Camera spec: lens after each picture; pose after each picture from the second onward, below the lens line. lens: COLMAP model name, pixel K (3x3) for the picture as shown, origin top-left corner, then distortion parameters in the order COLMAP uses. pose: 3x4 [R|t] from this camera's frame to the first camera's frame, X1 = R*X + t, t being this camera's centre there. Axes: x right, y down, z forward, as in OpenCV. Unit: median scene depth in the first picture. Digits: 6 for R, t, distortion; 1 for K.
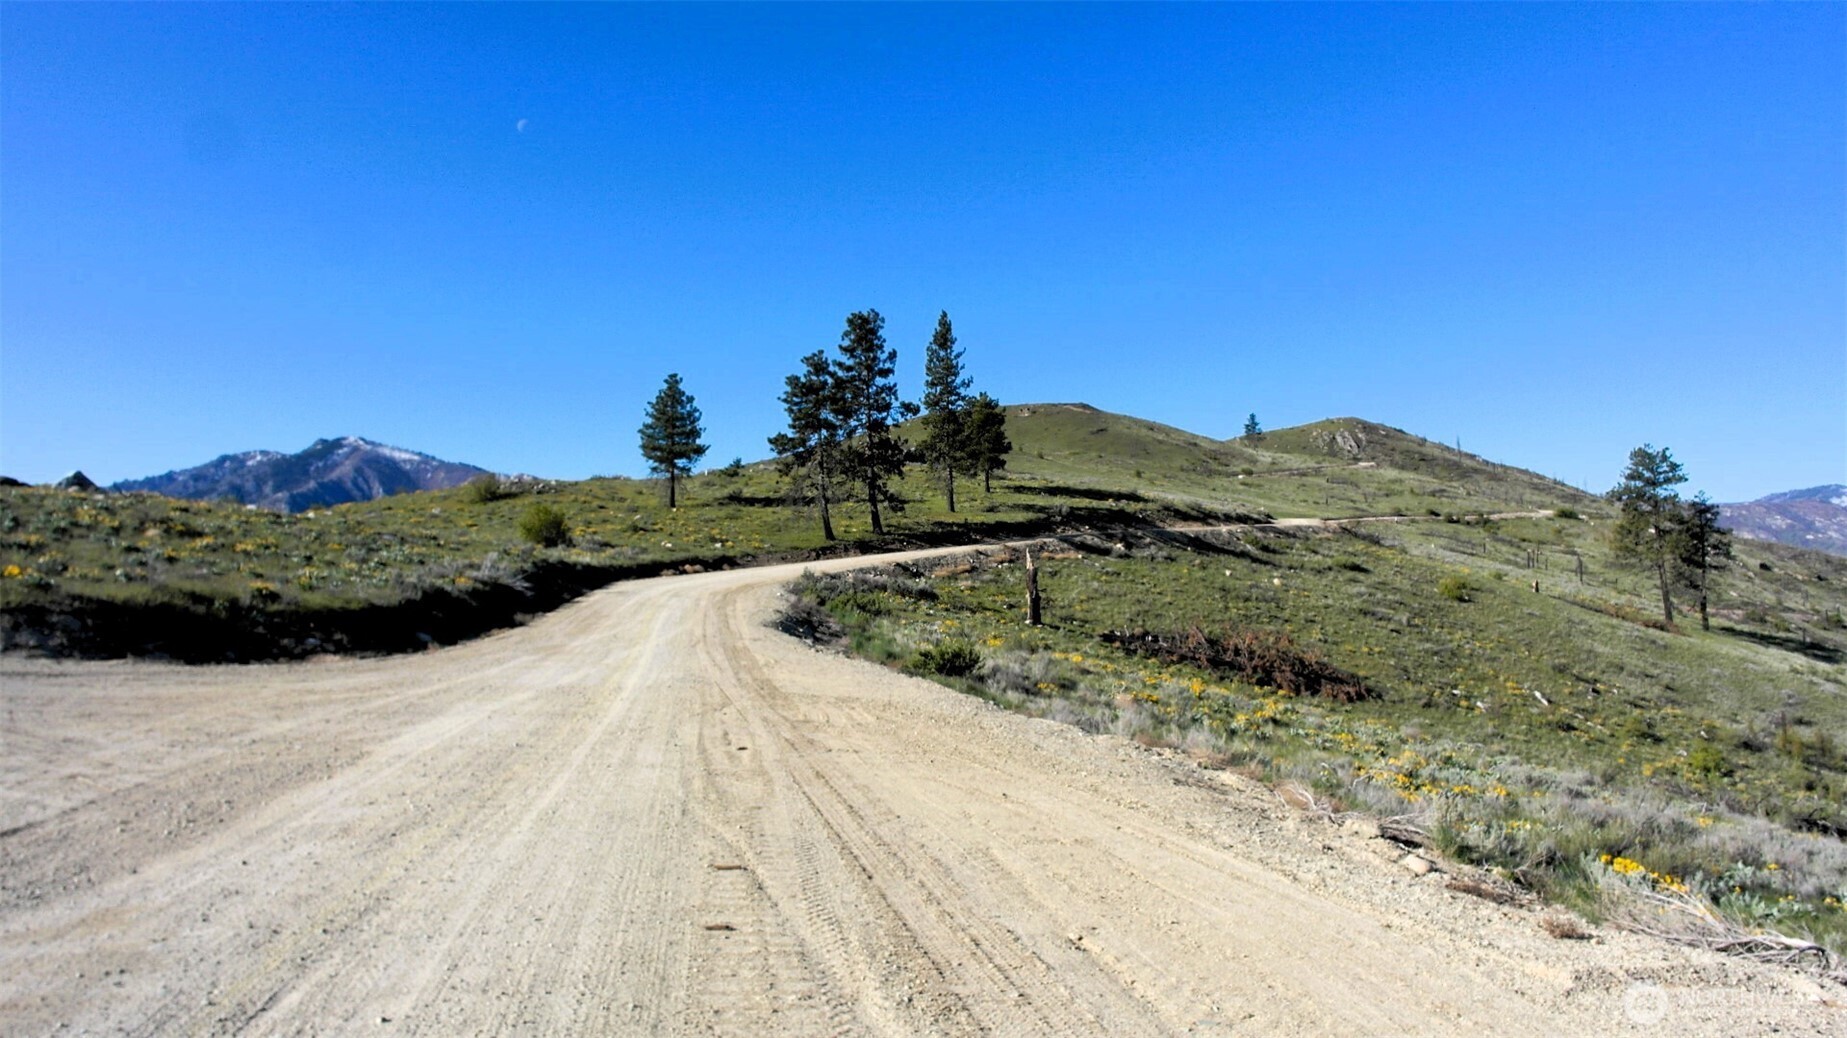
lens RADIAL K [[1299.2, 0, 915.0], [0, 1299.2, 530.1], [0, 0, 1]] dist [-0.003033, 0.006390]
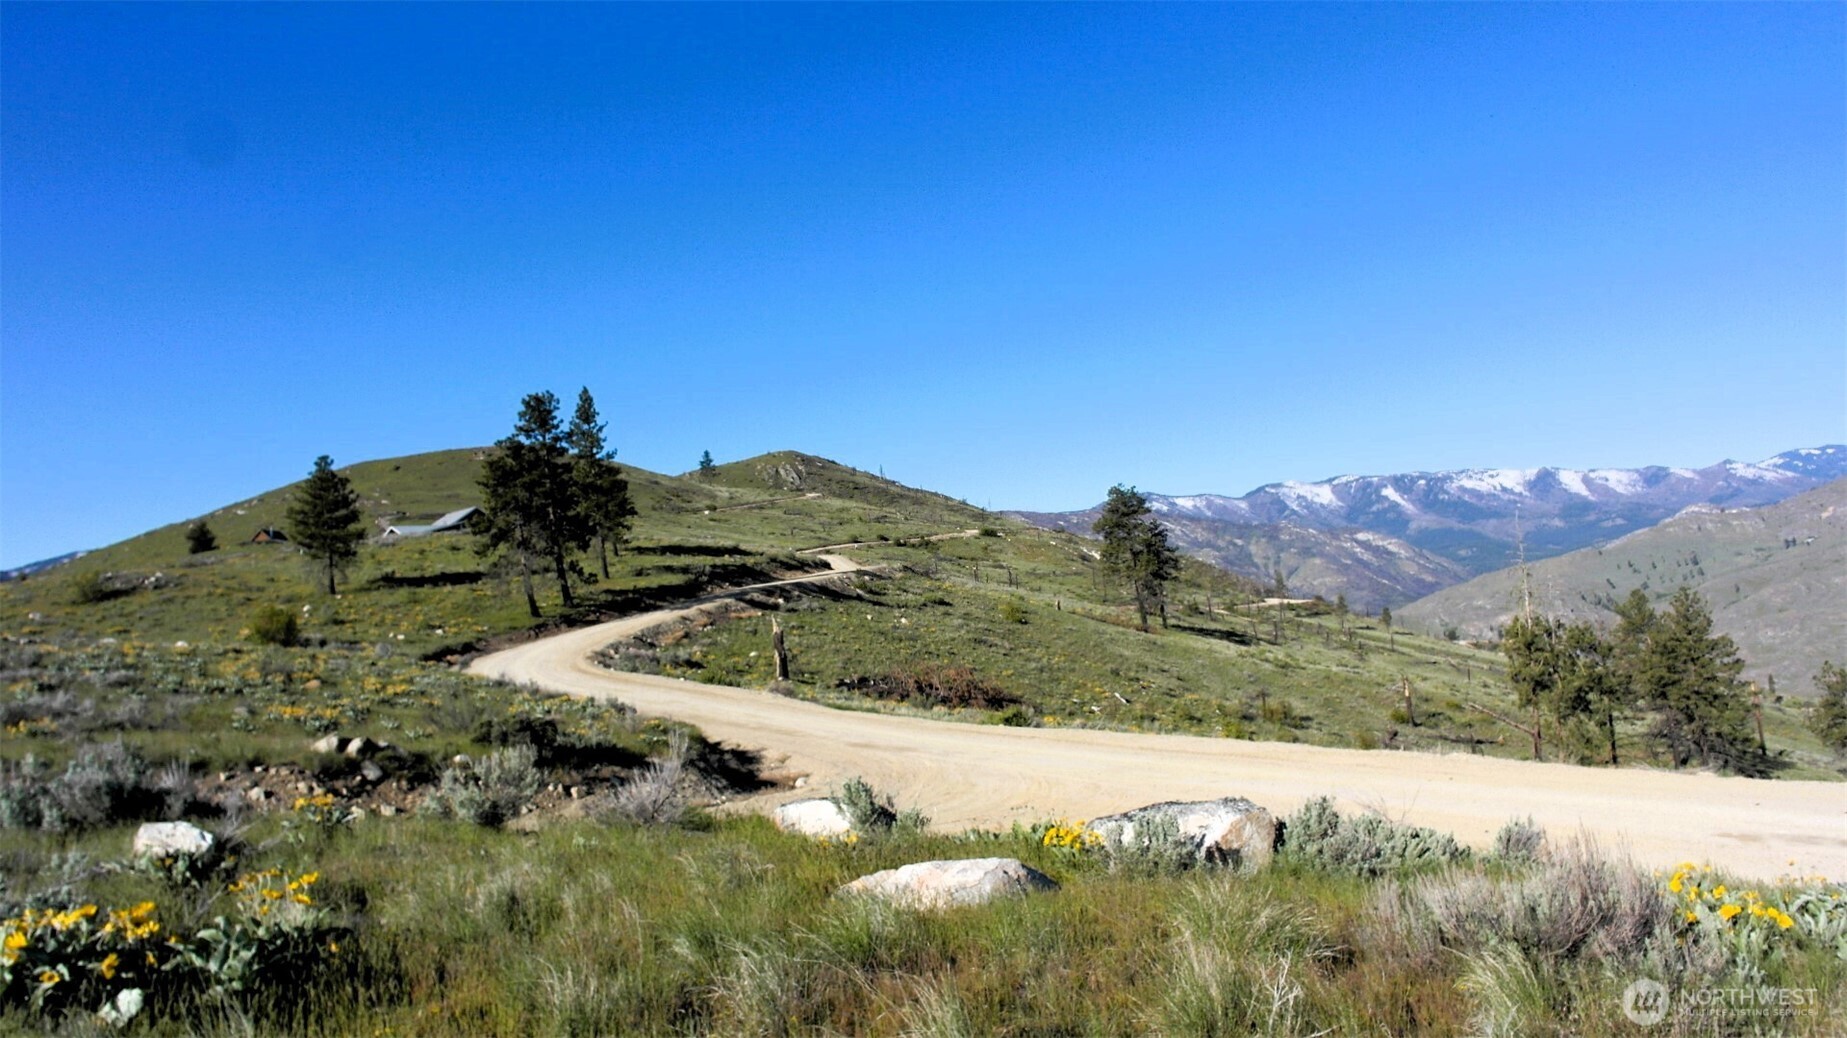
lens RADIAL K [[1300.9, 0, 917.7], [0, 1300.9, 531.8], [0, 0, 1]] dist [-0.002828, 0.009894]
pose [[0.902840, -0.051701, 0.426857, -0.035667], [0.061537, 0.998062, -0.009272, -0.004975], [-0.425550, 0.034639, 0.904272, -0.009996]]
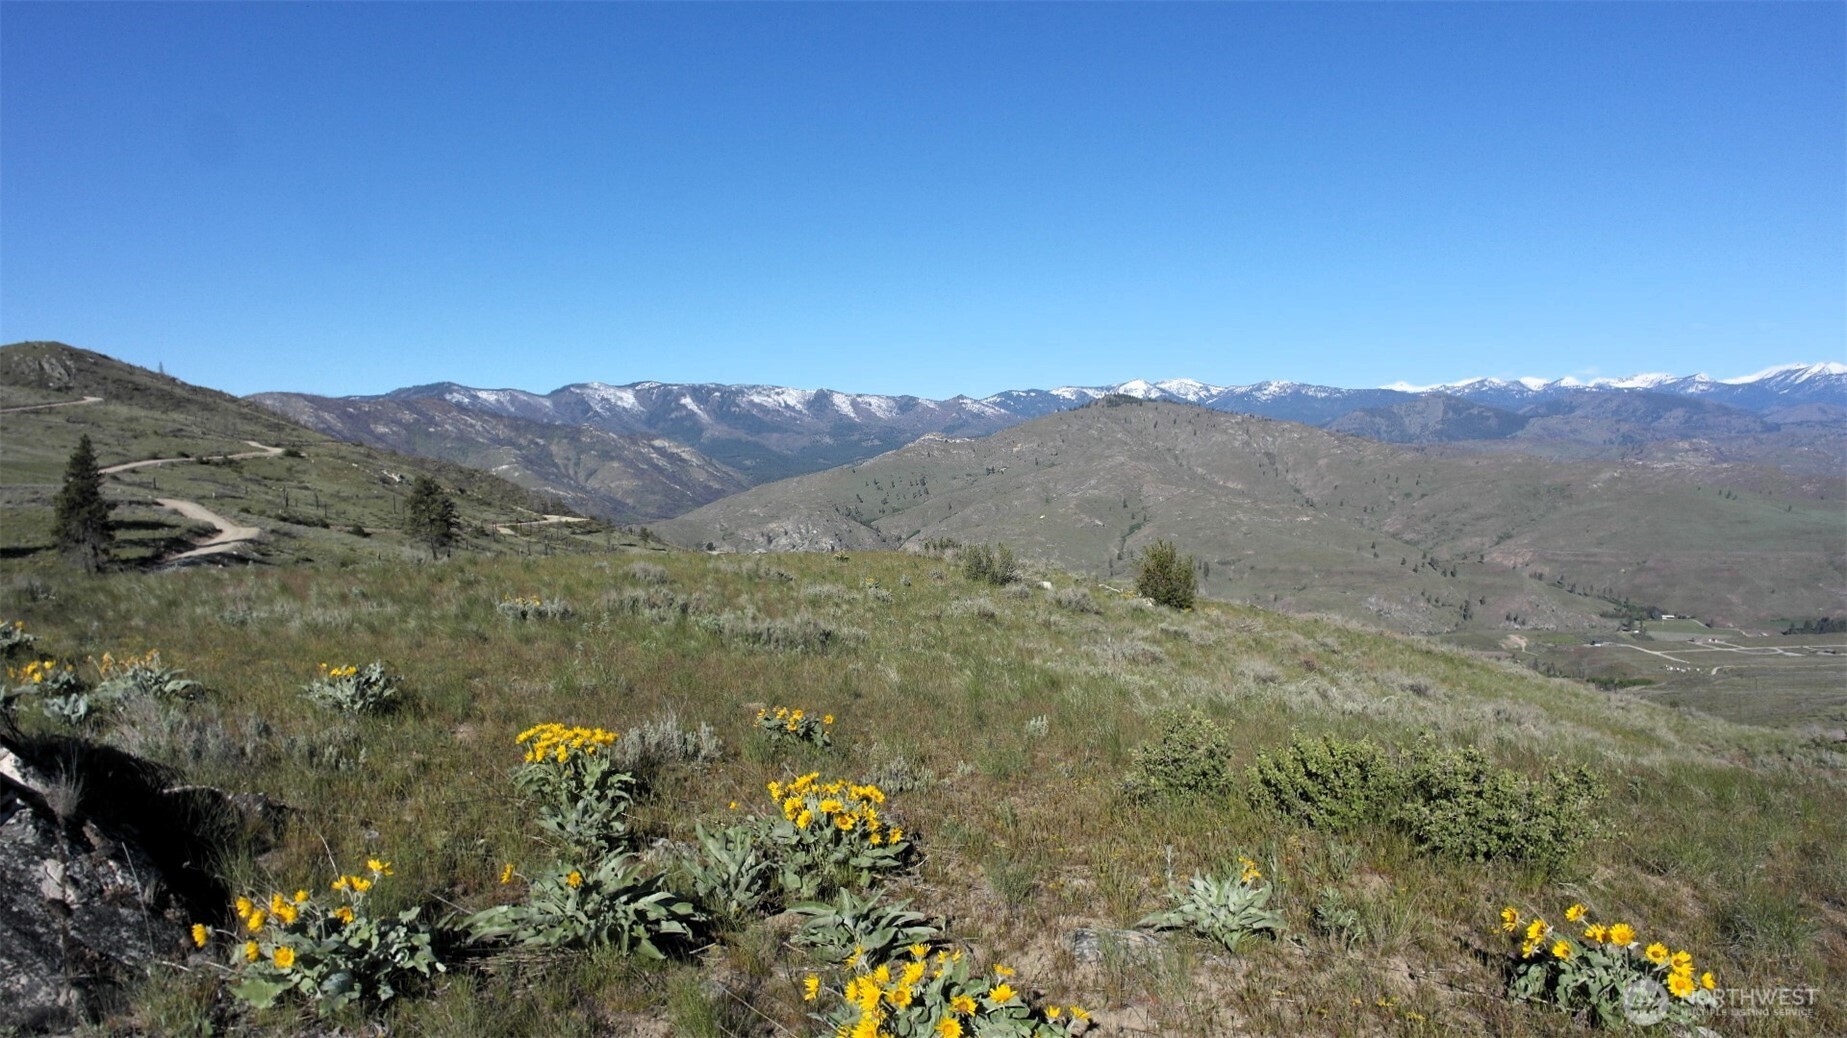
lens RADIAL K [[1295.9, 0, 917.0], [0, 1295.9, 535.0], [0, 0, 1]] dist [-0.005836, 0.007296]
pose [[0.571165, -0.067681, 0.818041, -0.144493], [-0.006265, 0.996206, 0.086796, -0.036187], [-0.820812, -0.054700, 0.568574, -0.168794]]
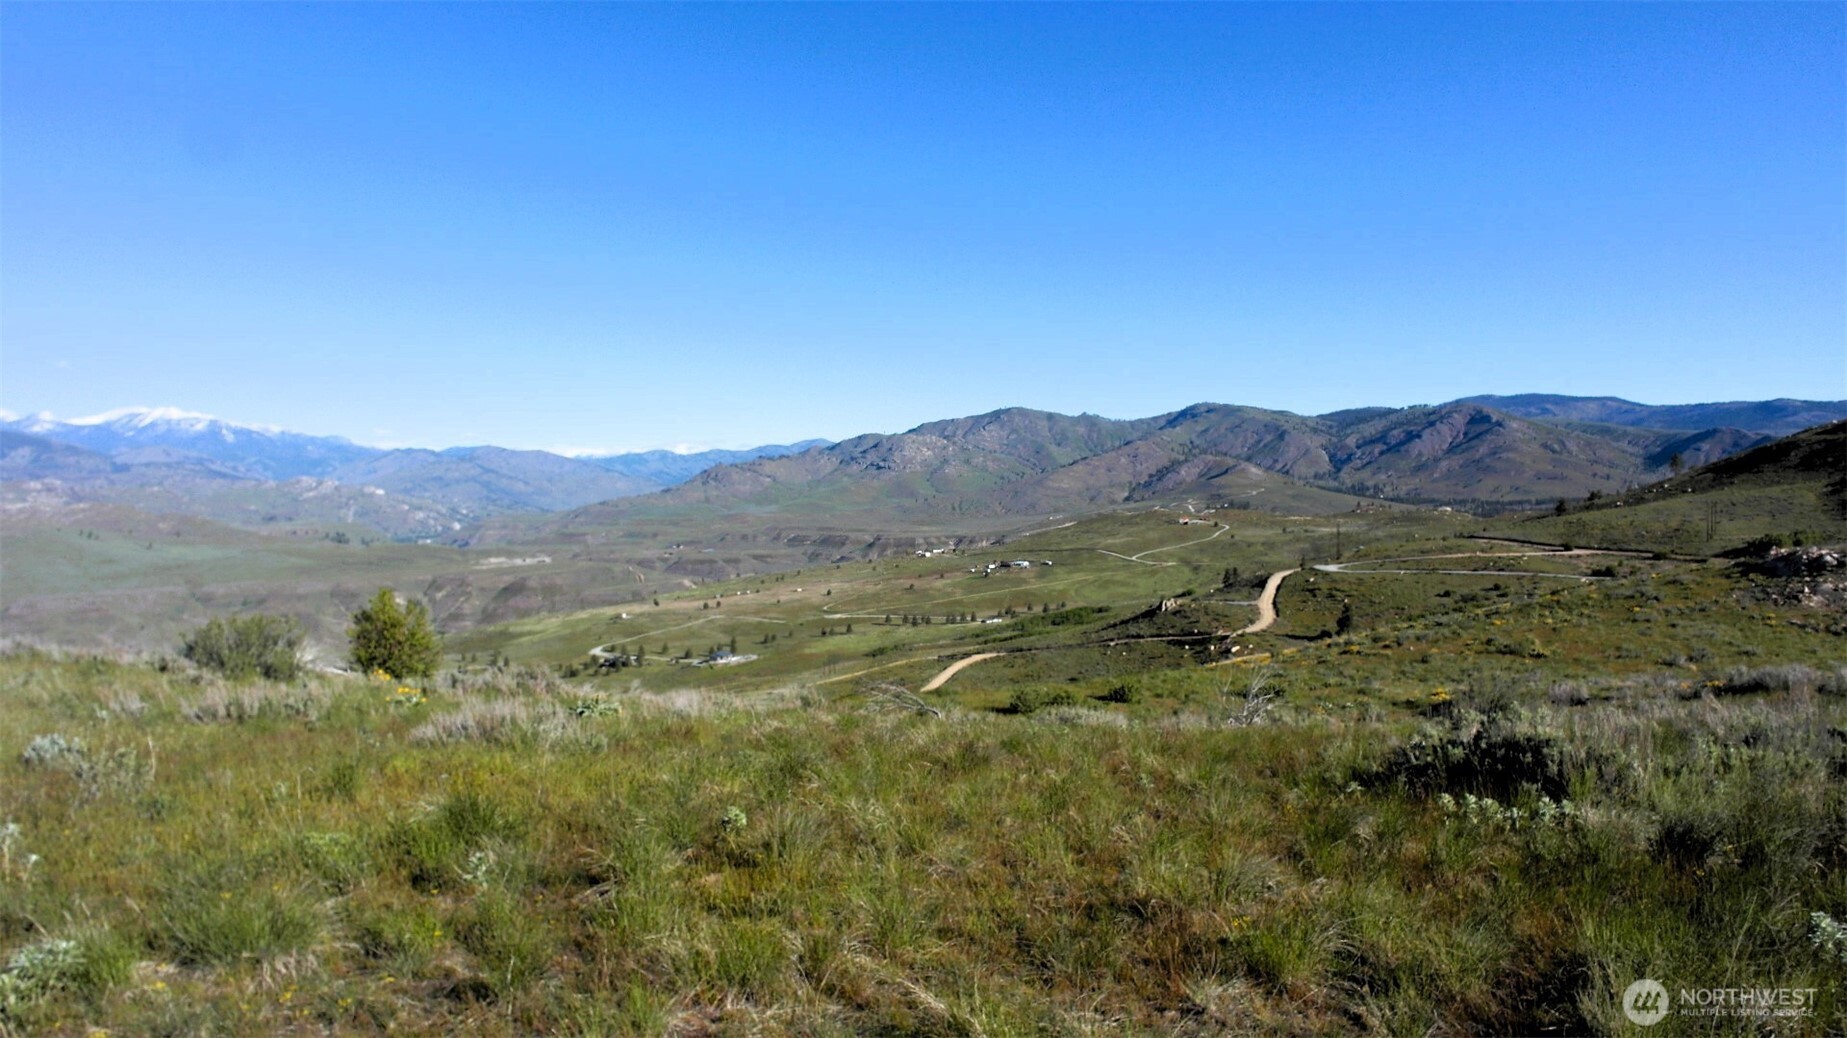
lens RADIAL K [[1293.4, 0, 918.2], [0, 1293.4, 534.1], [0, 0, 1]] dist [-0.005350, 0.006080]
pose [[-0.503839, -0.043504, 0.862701, -0.128702], [-0.017589, 0.999041, 0.040106, -0.034308], [-0.863618, 0.005033, -0.504121, -0.132201]]
